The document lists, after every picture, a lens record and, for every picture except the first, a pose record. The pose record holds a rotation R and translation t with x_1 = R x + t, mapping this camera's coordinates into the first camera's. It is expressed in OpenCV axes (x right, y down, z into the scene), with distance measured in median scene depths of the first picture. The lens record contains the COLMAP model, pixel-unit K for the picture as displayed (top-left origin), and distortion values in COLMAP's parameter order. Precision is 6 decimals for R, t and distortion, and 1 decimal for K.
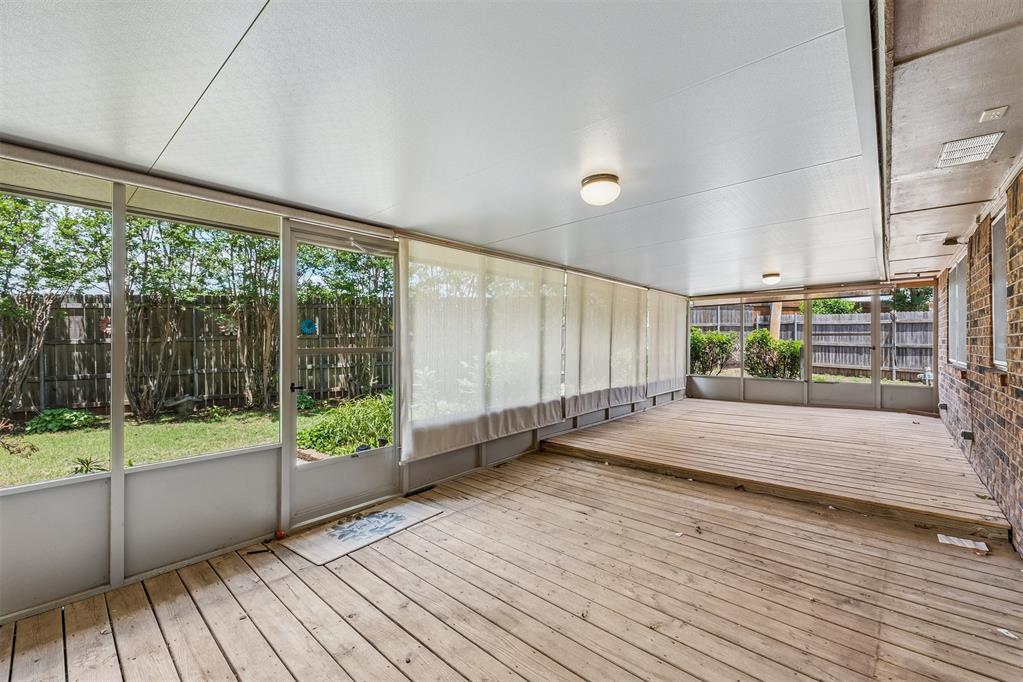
lens RADIAL K [[428.6, 0, 512.3], [0, 428.6, 342.7], [0, 0, 1]] dist [0.002213, 0.001346]
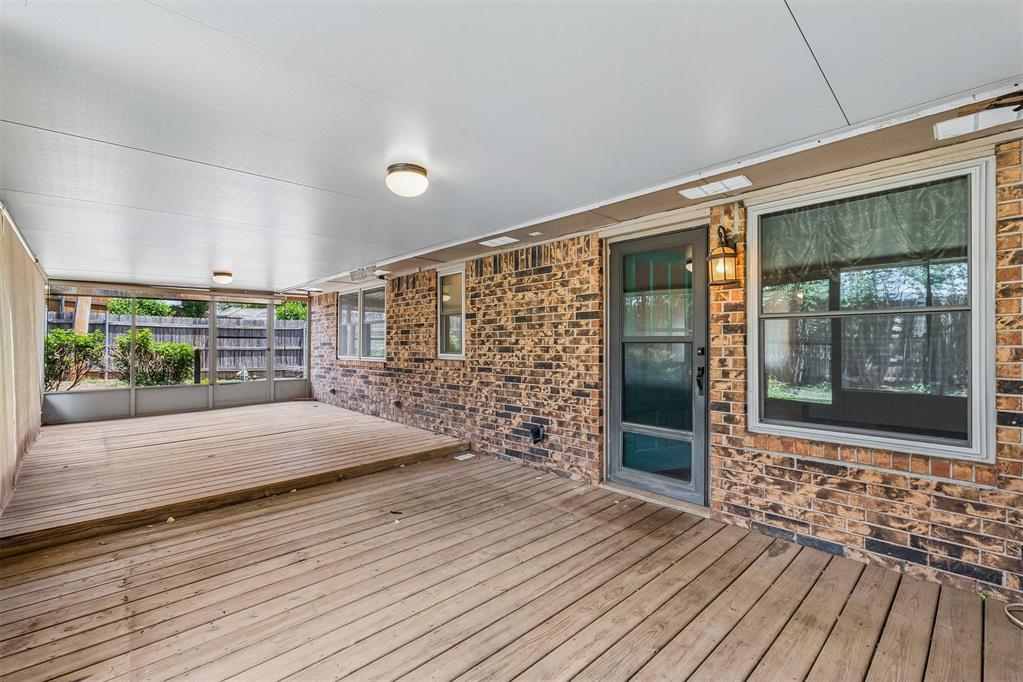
lens RADIAL K [[428.6, 0, 511.7], [0, 428.6, 344.7], [0, 0, 1]] dist [0.002213, 0.001346]
pose [[0.097451, -0.000381, 0.995240, -0.417199], [0.005640, 0.999984, -0.000169, 0.004906], [-0.995224, 0.005630, 0.097451, 0.392124]]
